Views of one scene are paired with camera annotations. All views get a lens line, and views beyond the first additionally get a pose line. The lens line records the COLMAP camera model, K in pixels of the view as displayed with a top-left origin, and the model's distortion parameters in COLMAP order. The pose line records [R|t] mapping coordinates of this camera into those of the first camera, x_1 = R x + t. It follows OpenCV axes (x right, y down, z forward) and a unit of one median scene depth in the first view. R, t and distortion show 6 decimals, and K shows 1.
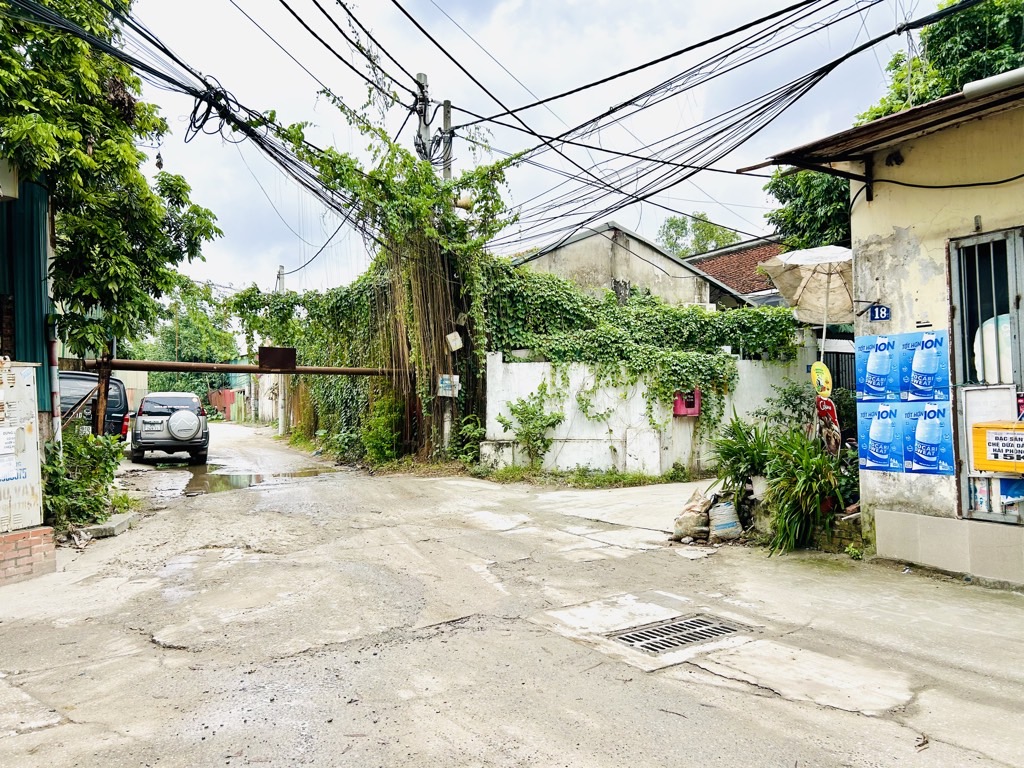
lens RADIAL K [[768.7, 0, 512.0], [0, 768.7, 384.0], [0, 0, 1]] dist [0.071517, -0.078592]
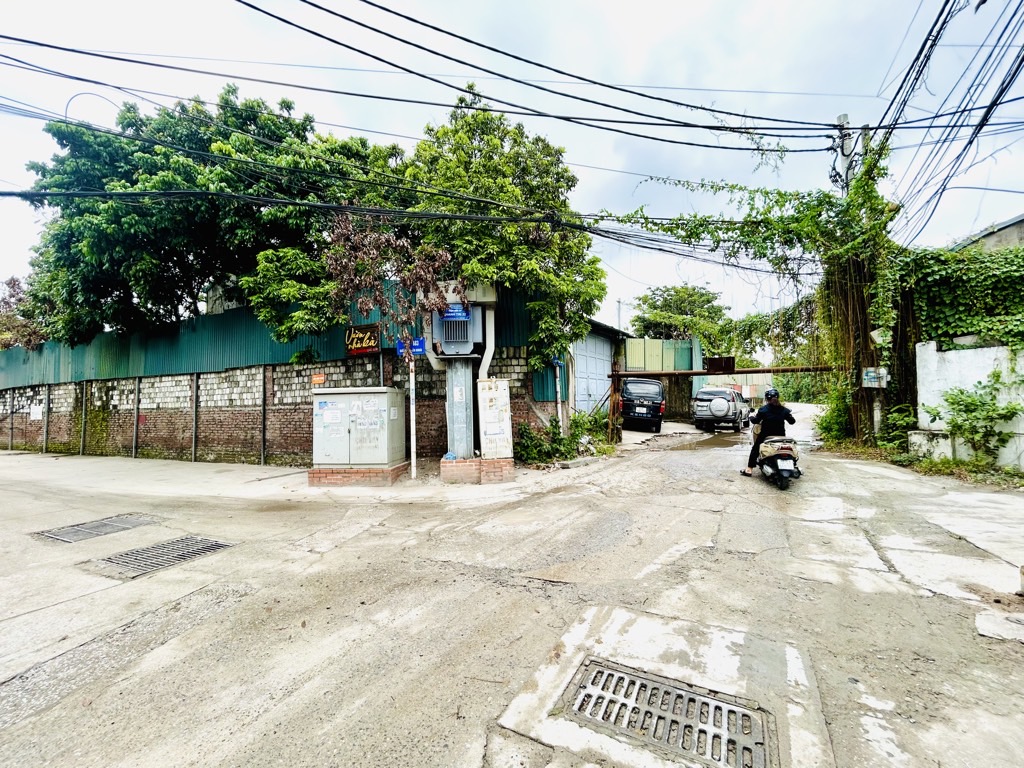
lens RADIAL K [[414.9, 0, 512.4], [0, 414.9, 380.5], [0, 0, 1]] dist [0.001591, 0.000238]
pose [[0.478770, -0.038372, -0.877101, 0.196142], [0.034647, 0.999092, -0.024797, 0.003324], [0.877256, -0.018517, 0.479665, 0.265971]]
